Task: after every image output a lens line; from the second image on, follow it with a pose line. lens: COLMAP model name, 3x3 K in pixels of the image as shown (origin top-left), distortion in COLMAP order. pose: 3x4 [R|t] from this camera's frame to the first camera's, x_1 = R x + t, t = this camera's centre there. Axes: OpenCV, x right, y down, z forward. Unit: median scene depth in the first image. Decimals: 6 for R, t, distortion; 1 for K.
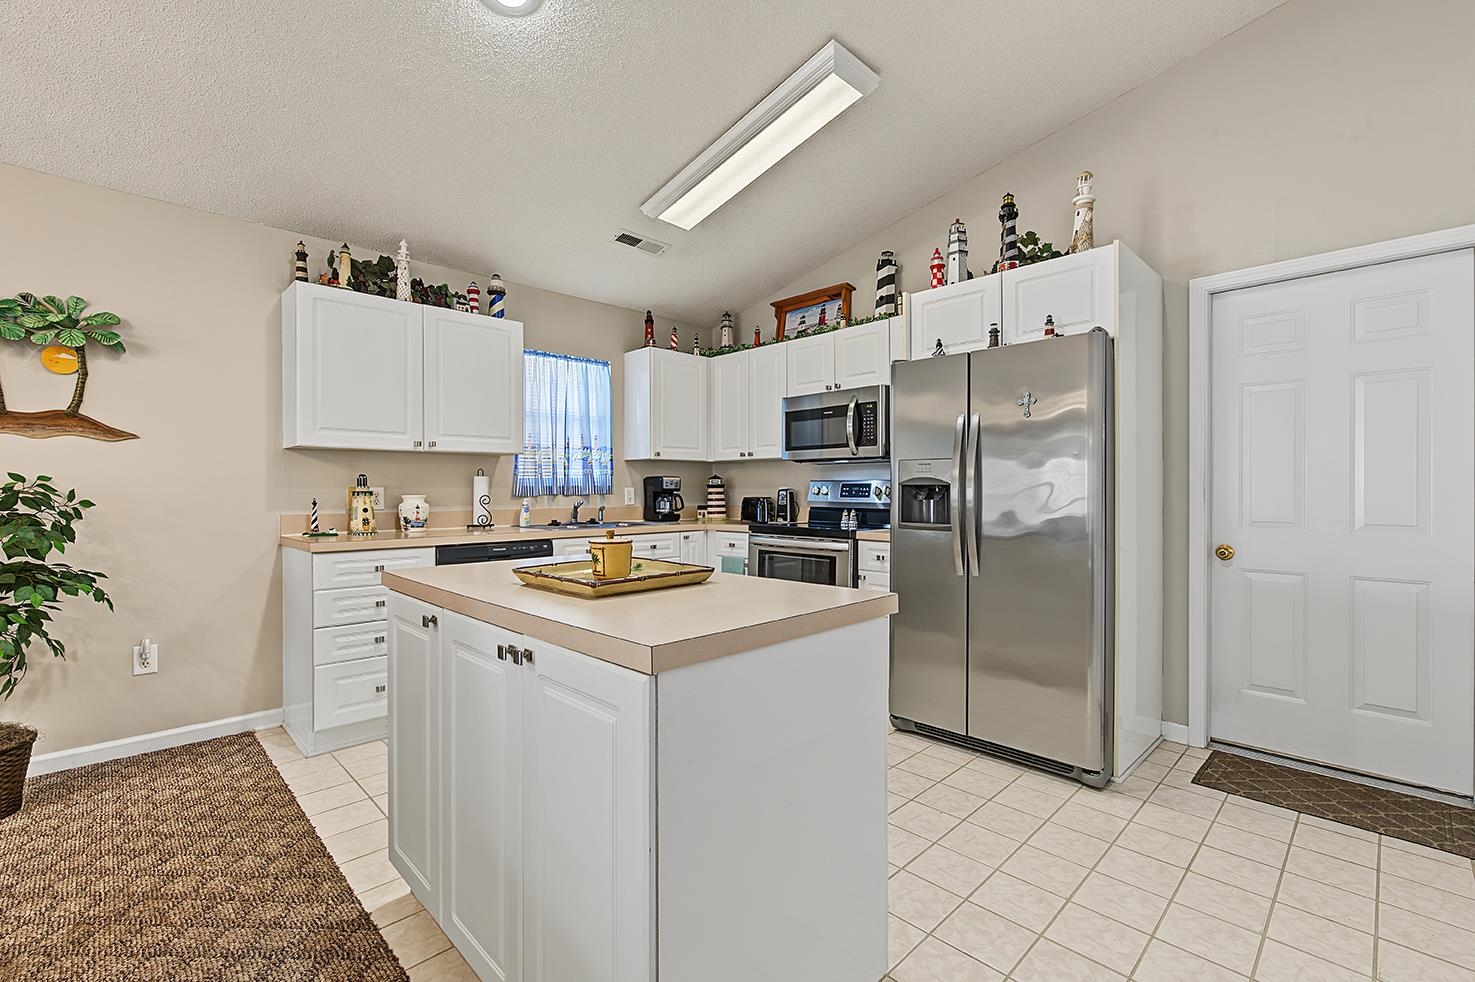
lens RADIAL K [[648.3, 0, 734.8], [0, 648.3, 489.2], [0, 0, 1]] dist [-0.001776, 0.003287]
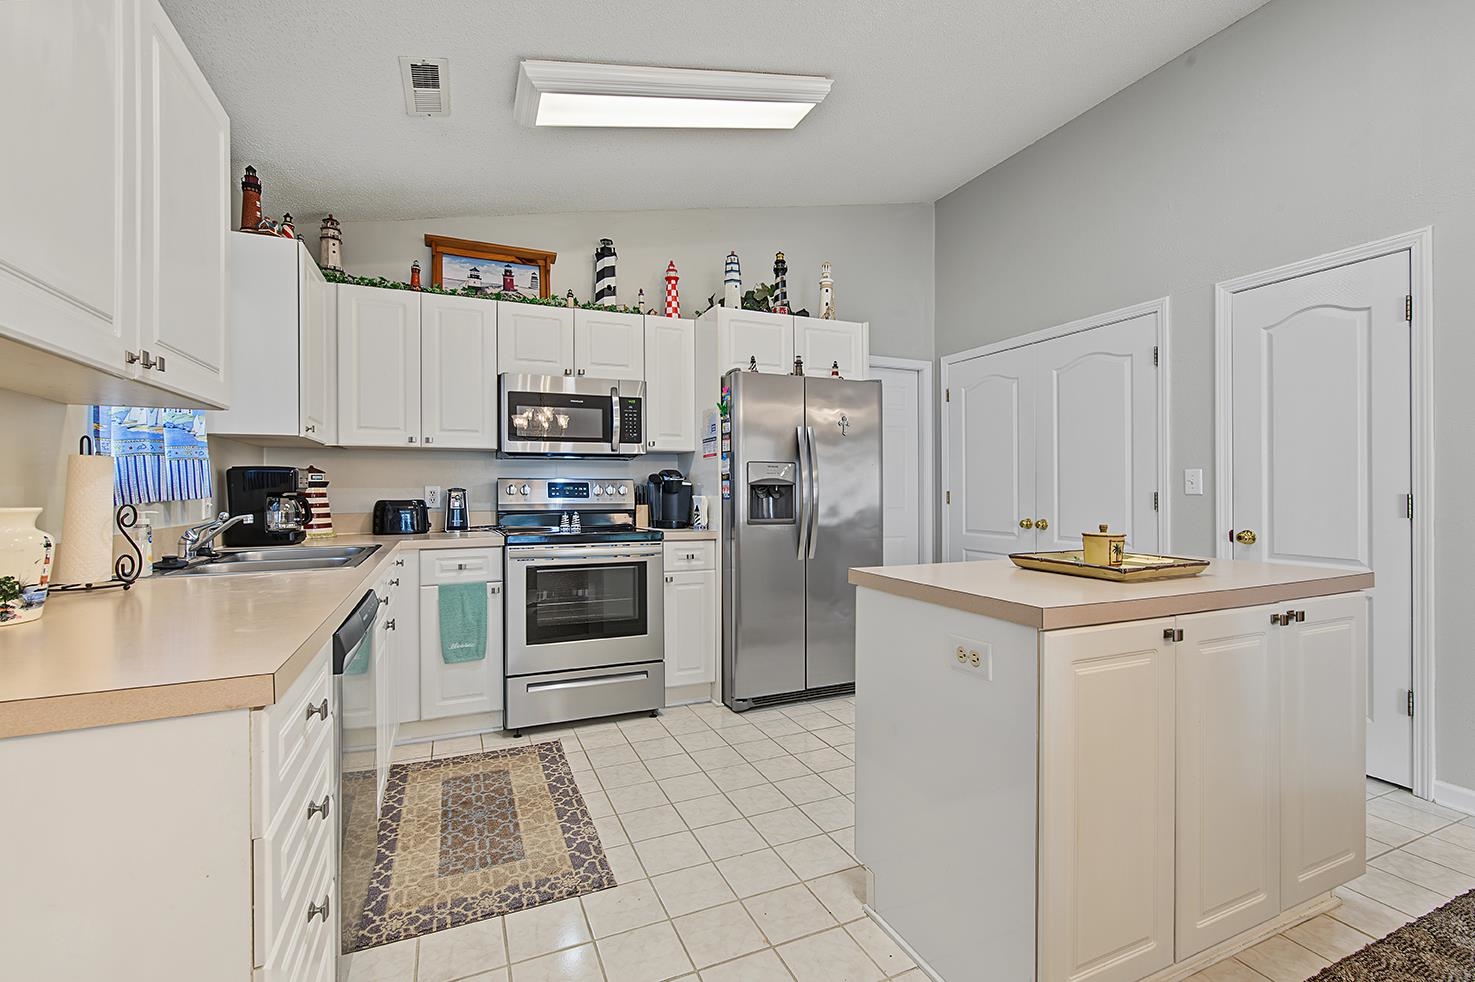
lens RADIAL K [[648.3, 0, 739.6], [0, 648.3, 487.7], [0, 0, 1]] dist [-0.001776, 0.003287]
pose [[0.346813, 0.001542, 0.937933, -0.606138], [0.000895, 0.999998, -0.001975, 0.000352], [-0.937934, 0.001525, 0.346810, 0.497794]]
